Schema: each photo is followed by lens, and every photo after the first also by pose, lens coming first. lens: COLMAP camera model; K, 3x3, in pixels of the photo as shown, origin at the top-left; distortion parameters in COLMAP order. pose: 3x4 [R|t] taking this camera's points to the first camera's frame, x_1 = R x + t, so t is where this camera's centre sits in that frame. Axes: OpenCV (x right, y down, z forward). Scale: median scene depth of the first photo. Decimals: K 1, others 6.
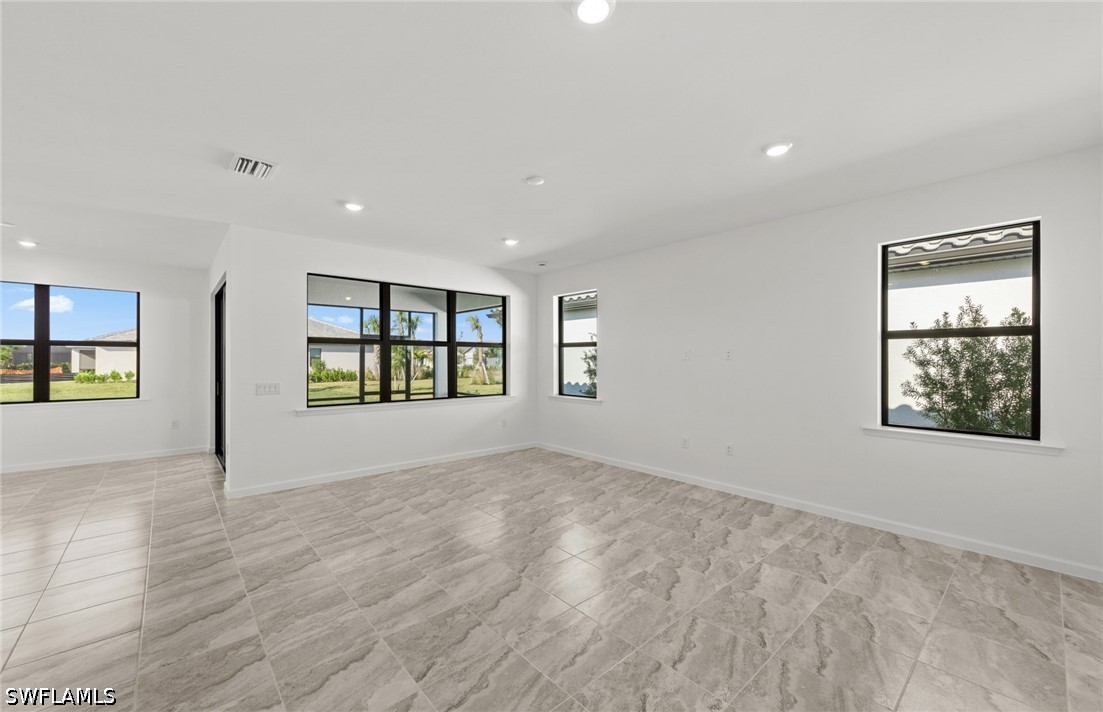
lens RADIAL K [[434.3, 0, 549.4], [0, 434.3, 362.1], [0, 0, 1]] dist [0.008487, -0.000192]
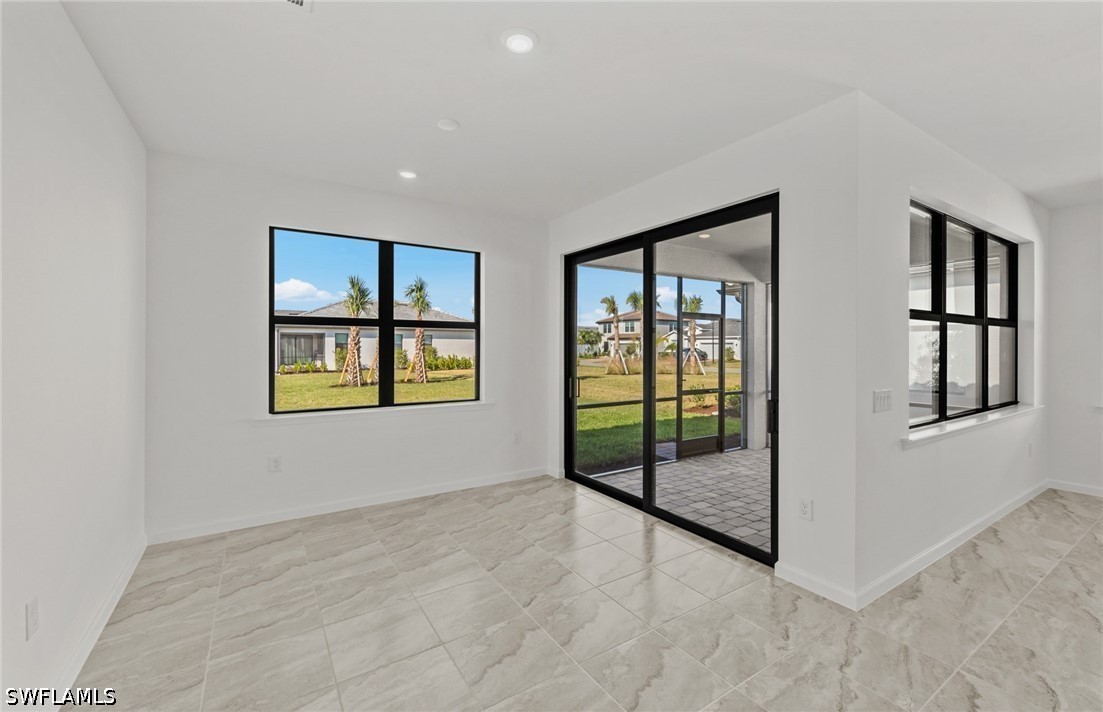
lens RADIAL K [[455.1, 0, 560.1], [0, 455.1, 355.6], [0, 0, 1]] dist [-0.002853, 0.000109]
pose [[0.989168, 0.003197, -0.146754, -0.138845], [-0.001070, 0.999893, 0.014569, -0.000489], [0.146785, -0.014254, 0.989066, 0.056293]]
